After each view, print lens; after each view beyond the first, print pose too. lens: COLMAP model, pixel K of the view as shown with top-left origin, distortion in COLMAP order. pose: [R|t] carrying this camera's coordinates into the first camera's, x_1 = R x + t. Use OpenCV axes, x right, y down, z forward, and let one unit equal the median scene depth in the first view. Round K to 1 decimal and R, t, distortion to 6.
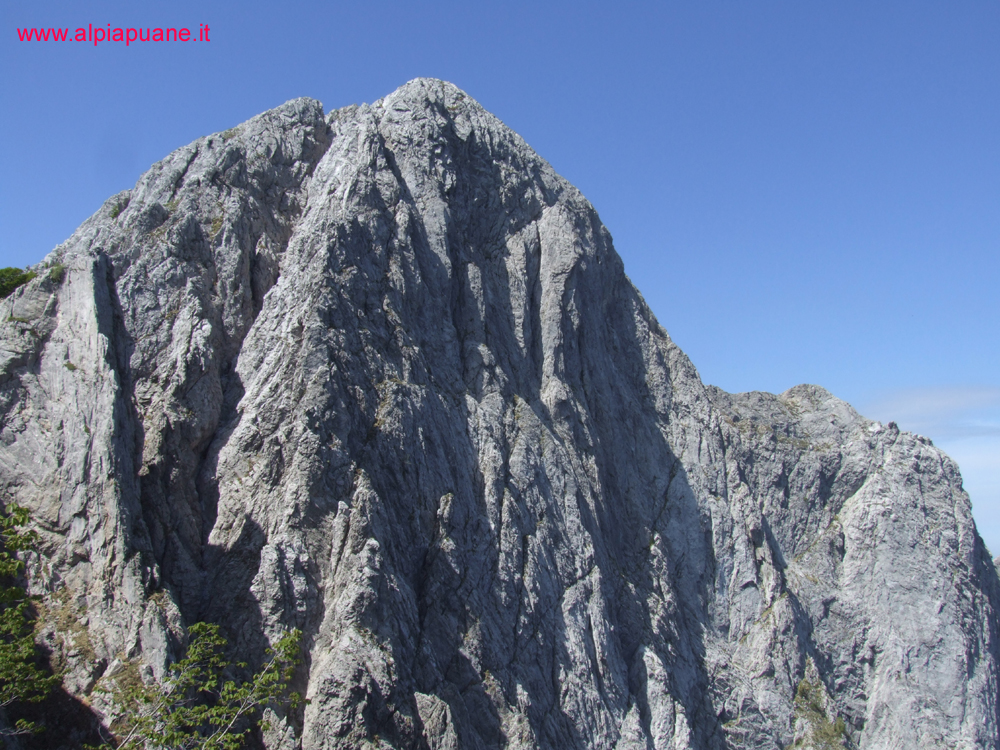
lens RADIAL K [[806.1, 0, 482.0], [0, 806.1, 399.2], [0, 0, 1]] dist [-0.148517, 0.118123]
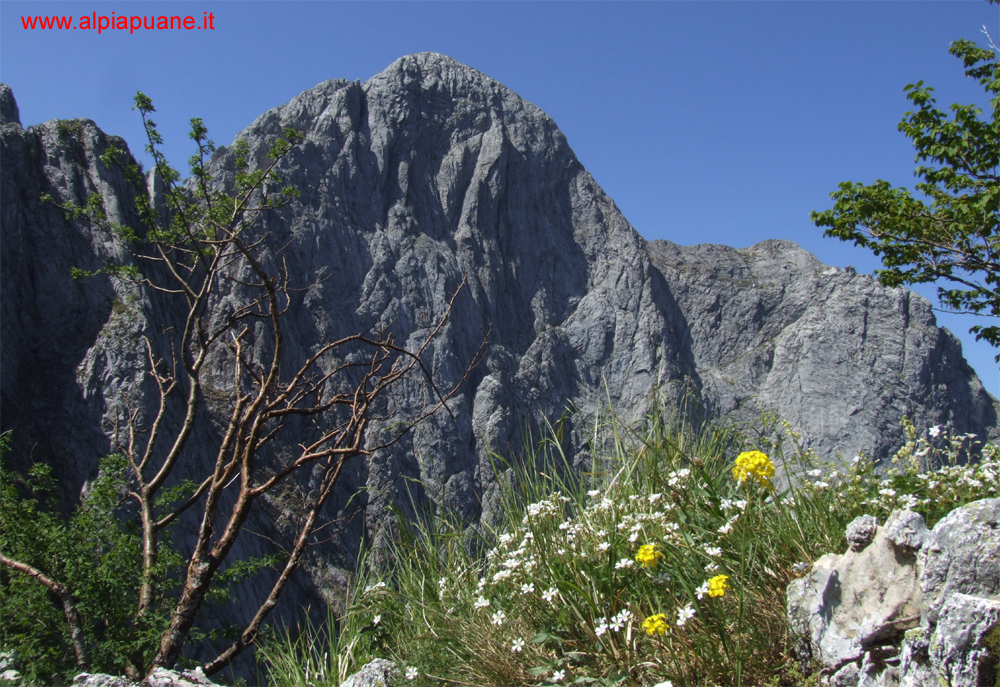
lens RADIAL K [[876.8, 0, 510.2], [0, 876.8, 347.2], [0, 0, 1]] dist [-0.113790, -0.018048]
pose [[0.921449, -0.017734, -0.388094, 1.262772], [0.015932, 0.999842, -0.007862, 0.348752], [0.388172, 0.001062, 0.921586, -0.915321]]
